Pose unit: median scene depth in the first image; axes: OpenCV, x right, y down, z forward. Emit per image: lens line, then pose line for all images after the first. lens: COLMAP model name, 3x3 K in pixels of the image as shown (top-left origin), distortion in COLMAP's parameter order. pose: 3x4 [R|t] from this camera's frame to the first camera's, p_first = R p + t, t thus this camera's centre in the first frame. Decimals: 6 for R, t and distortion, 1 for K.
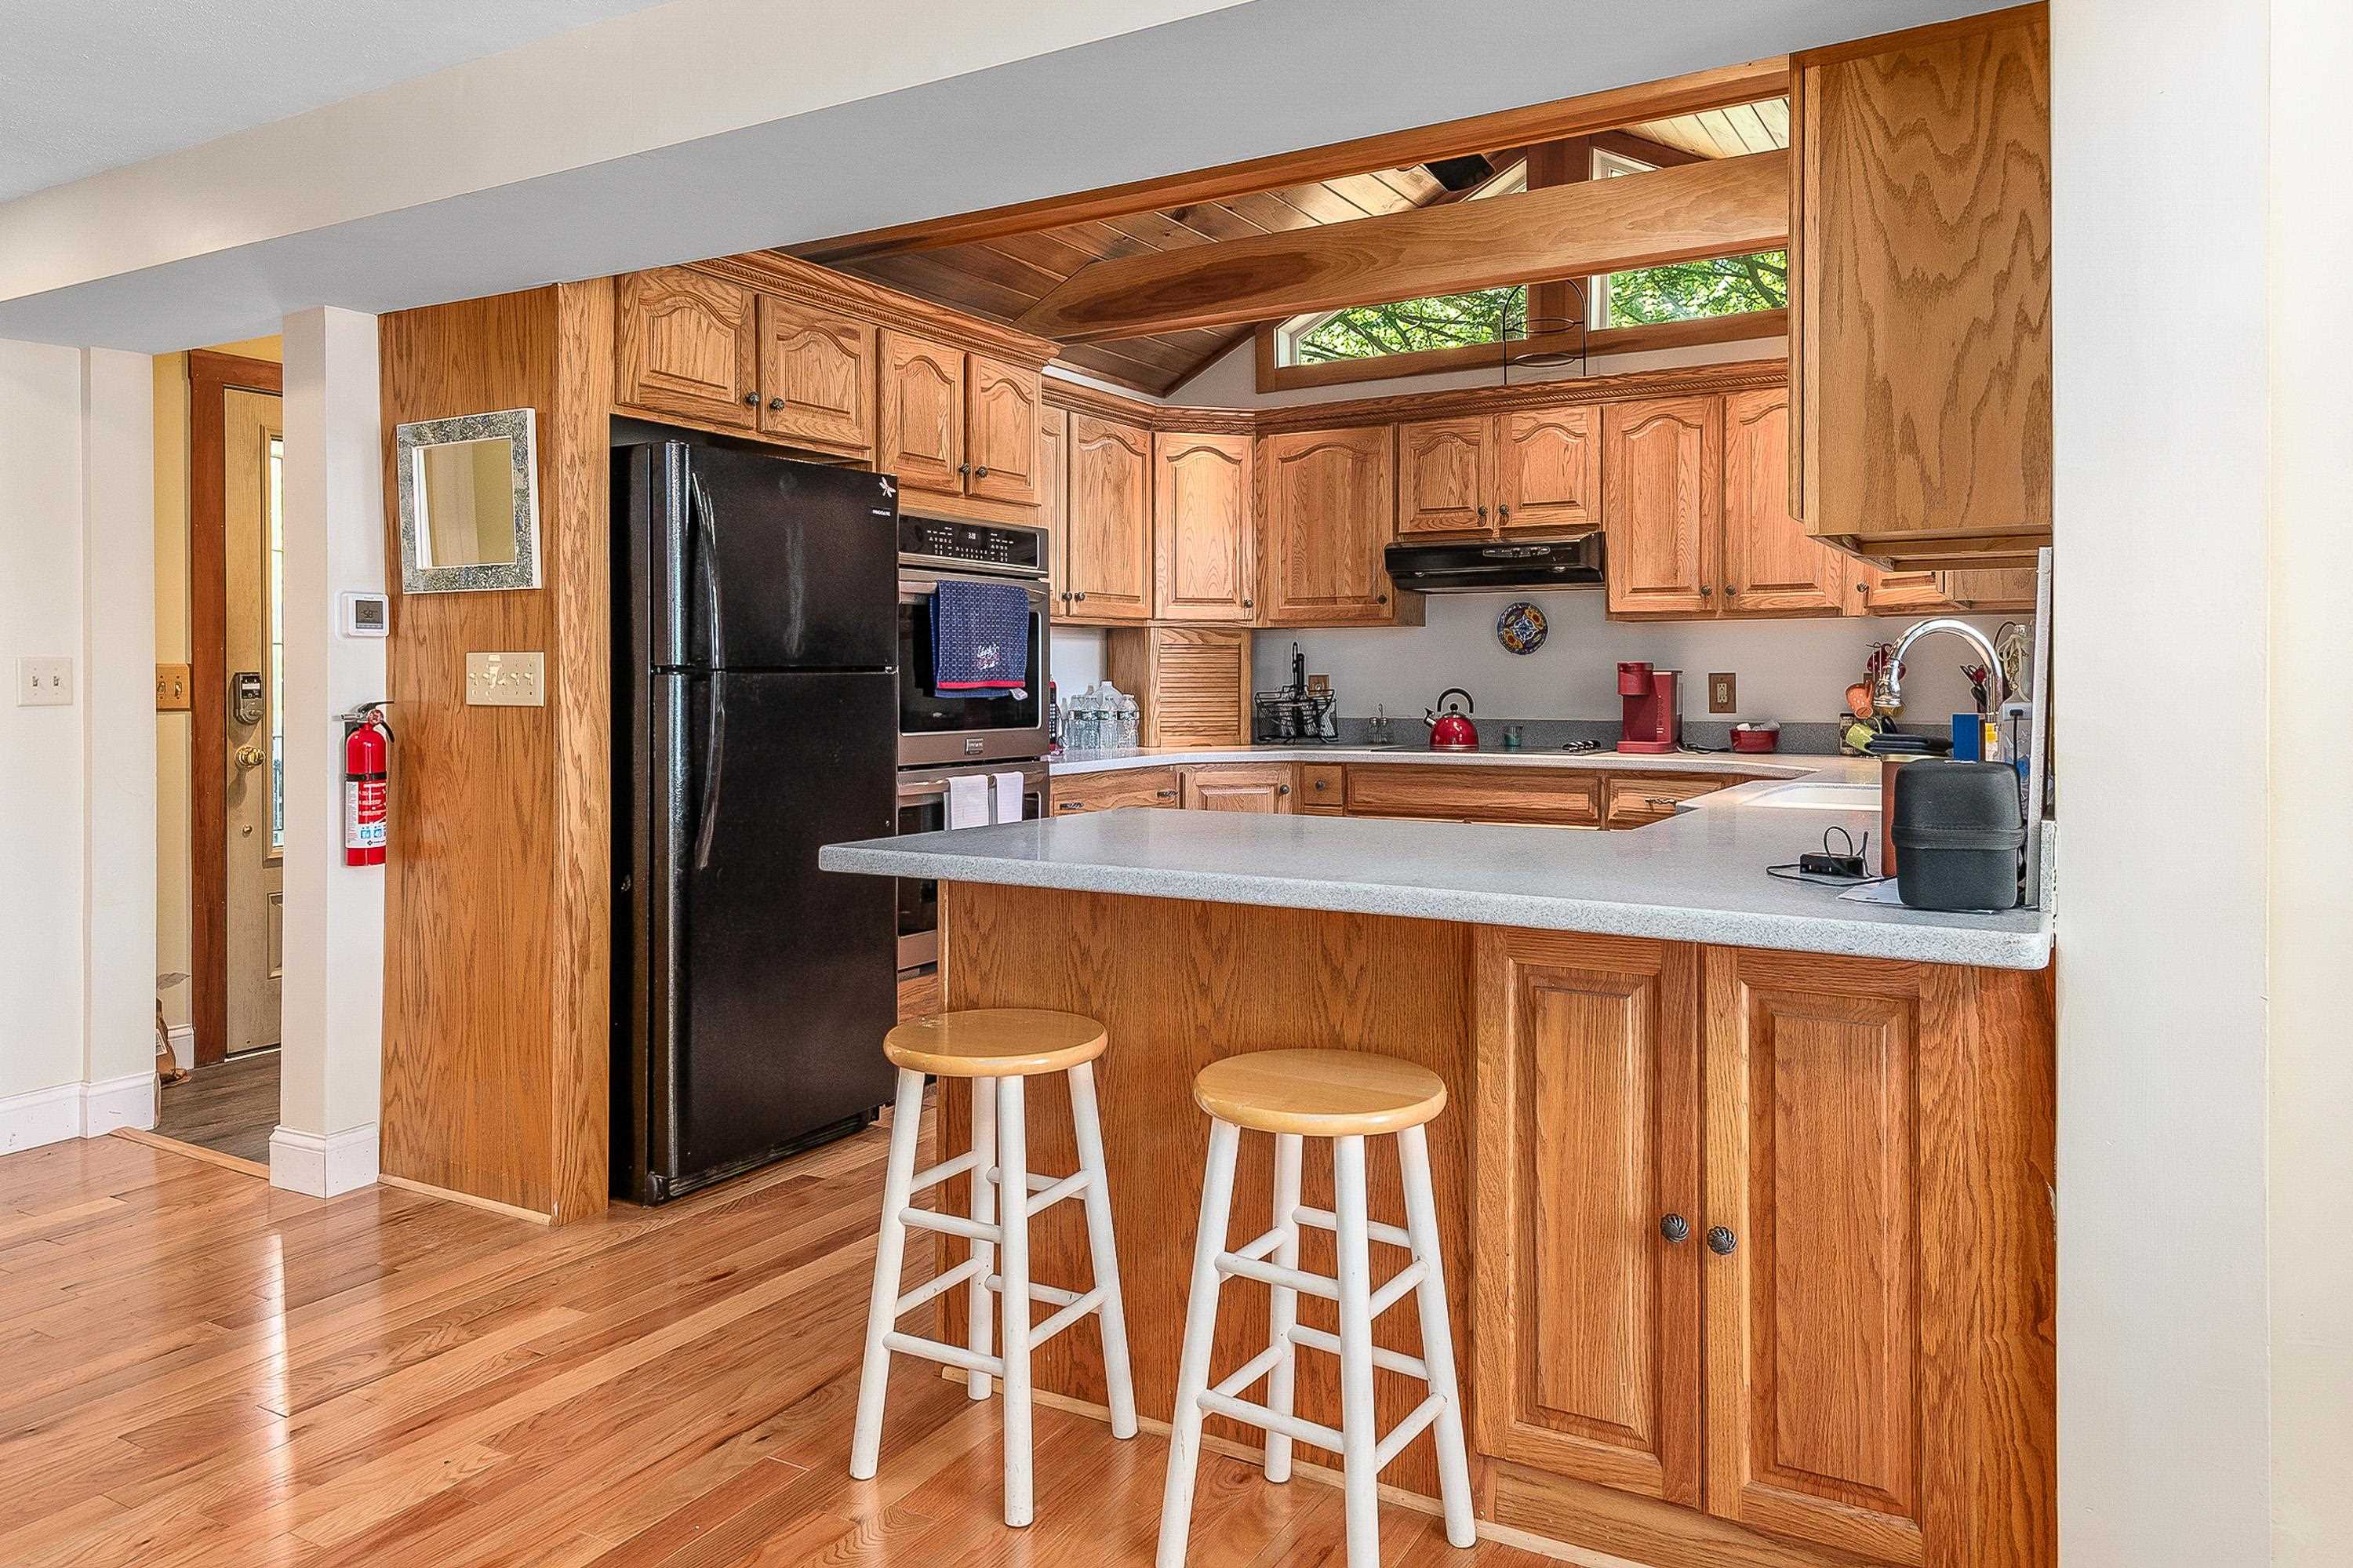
lens RADIAL K [[1595.7, 0, 1172.8], [0, 1595.7, 653.2], [0, 0, 1]] dist [0.045166, -0.001269]
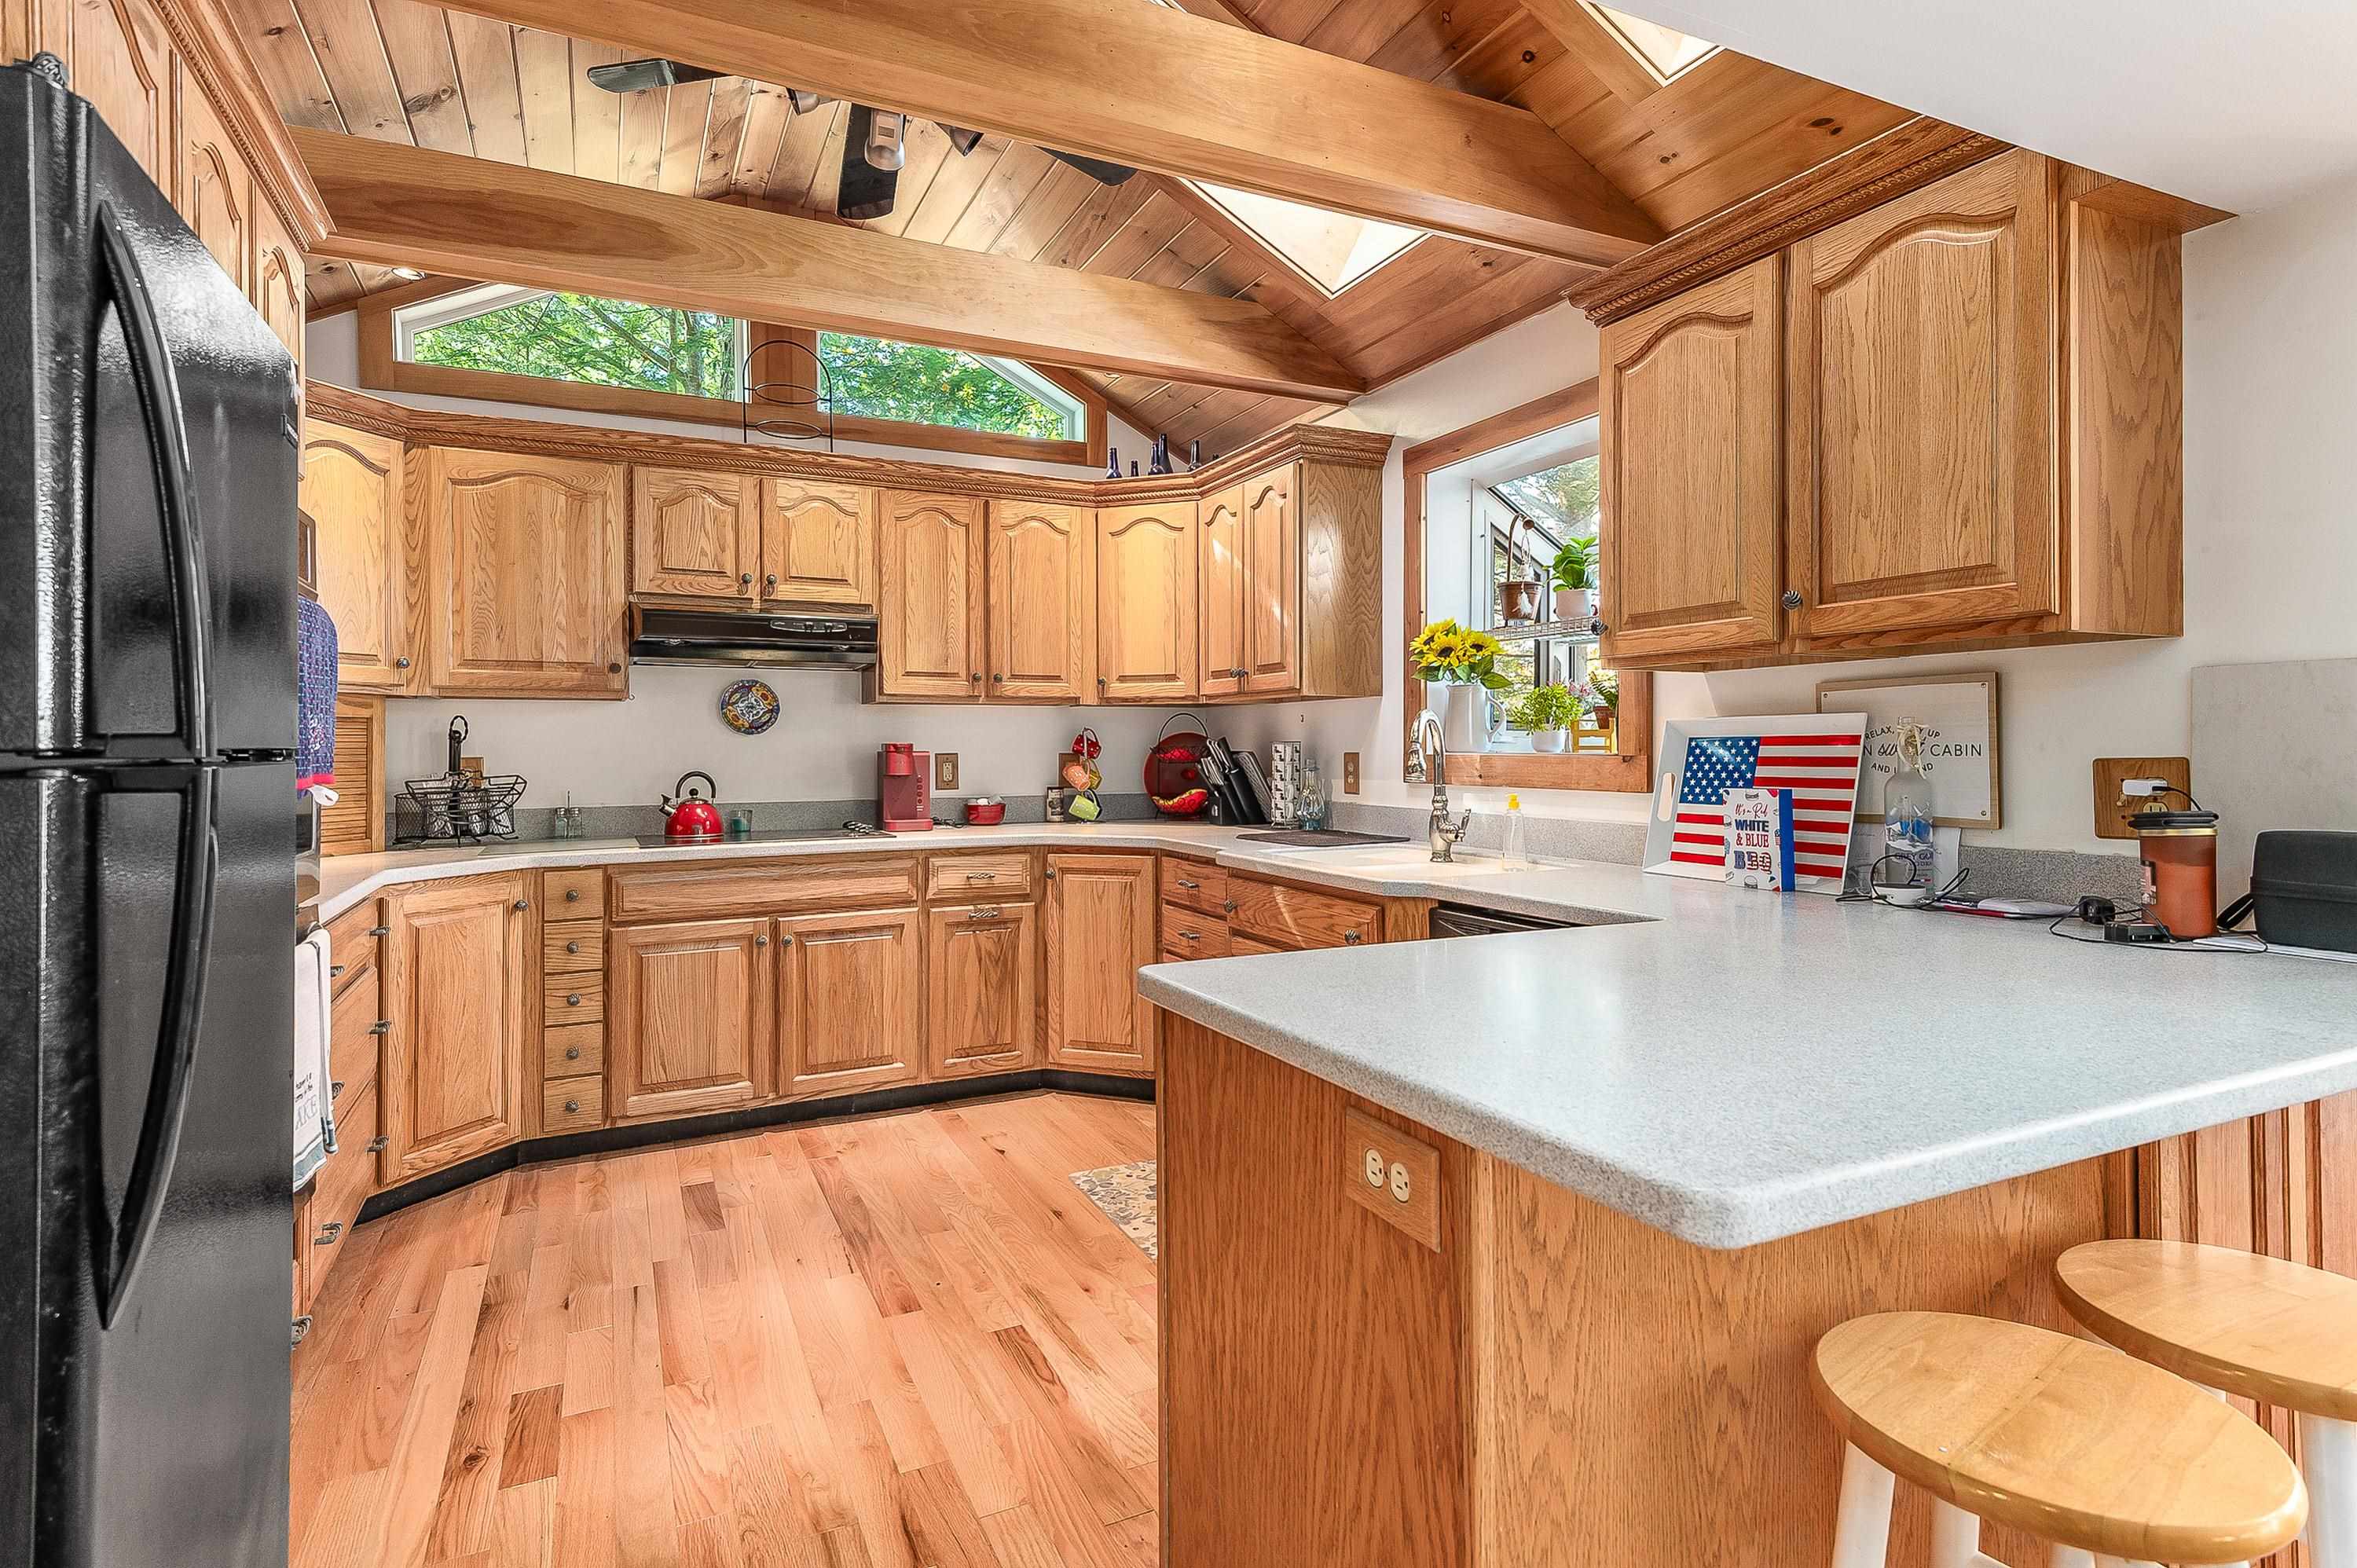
lens RADIAL K [[1181.6, 0, 1190.7], [0, 1181.6, 733.5], [0, 0, 1]] dist [0.024347, -0.007406]
pose [[0.547013, 0.011375, 0.837047, -0.250923], [-0.008369, 0.999932, -0.008119, 0.004093], [-0.837083, -0.002564, 0.547071, 0.436216]]
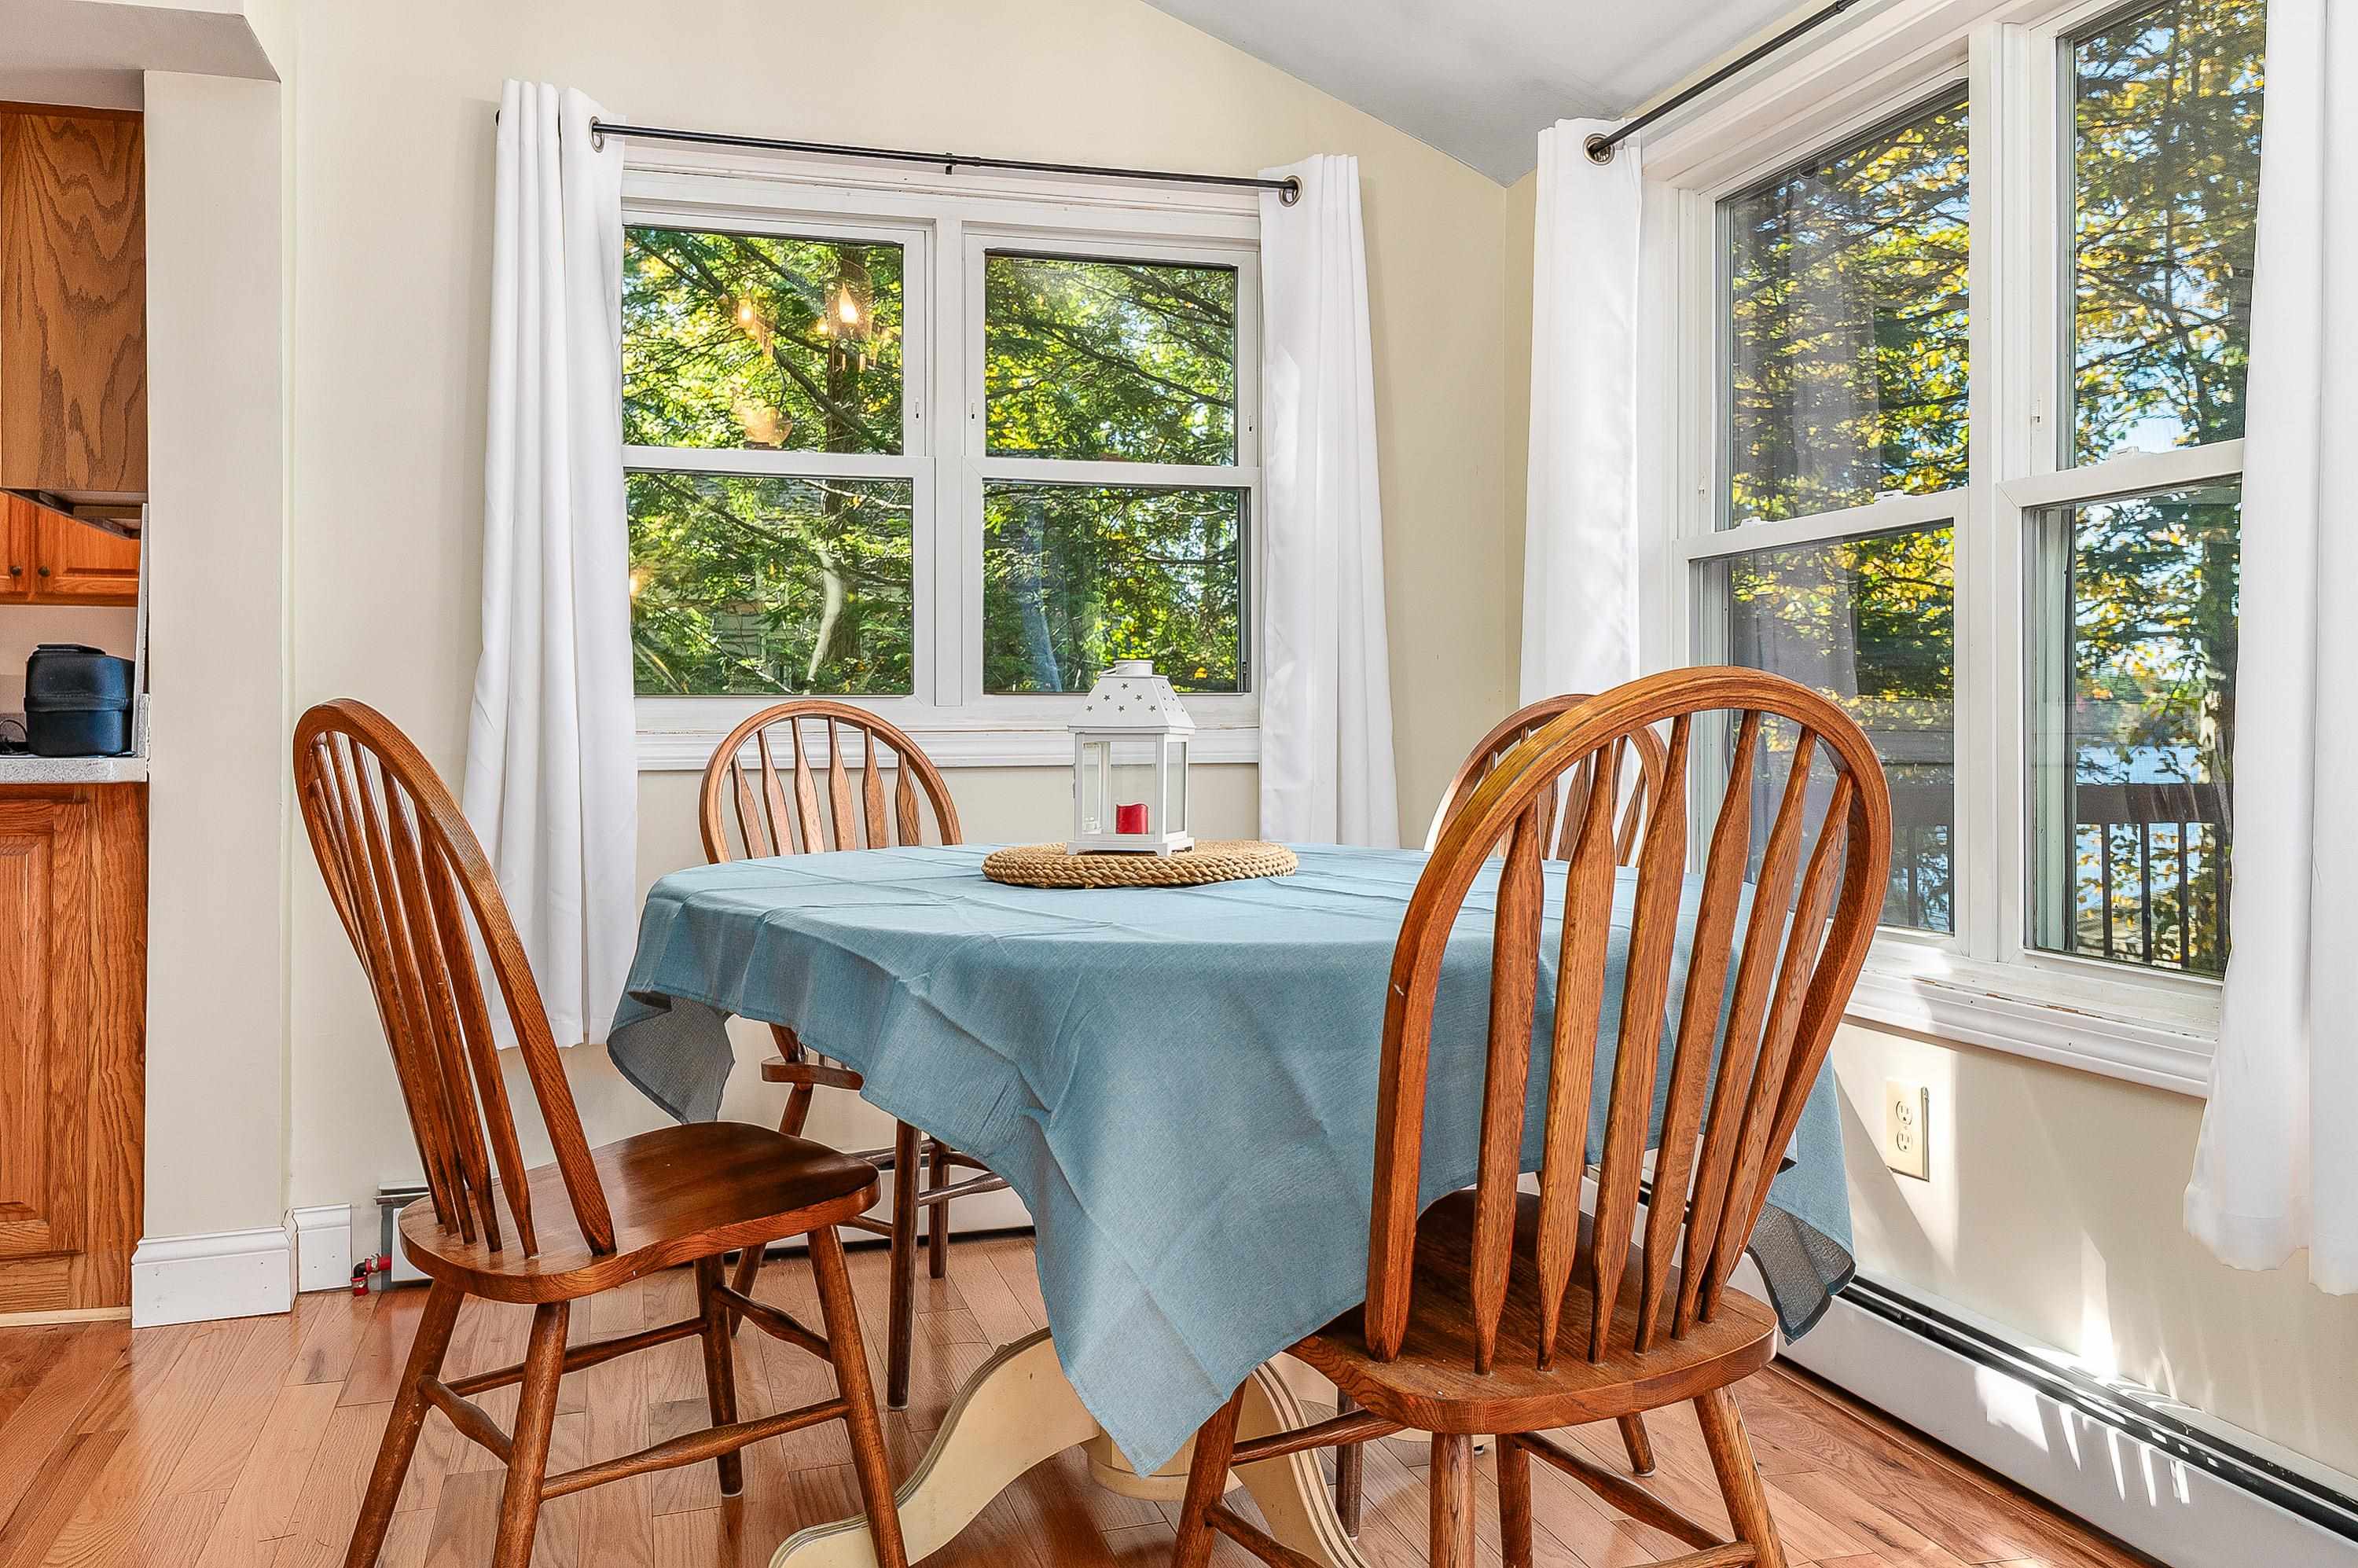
lens RADIAL K [[1876.1, 0, 1209.7], [0, 1876.1, 718.9], [0, 0, 1]] dist [0.010060, 0.006628]
pose [[0.672358, 0.004855, 0.740211, -0.020194], [-0.010657, 0.999938, 0.003122, 0.037490], [-0.740150, -0.009988, 0.672368, -0.278655]]
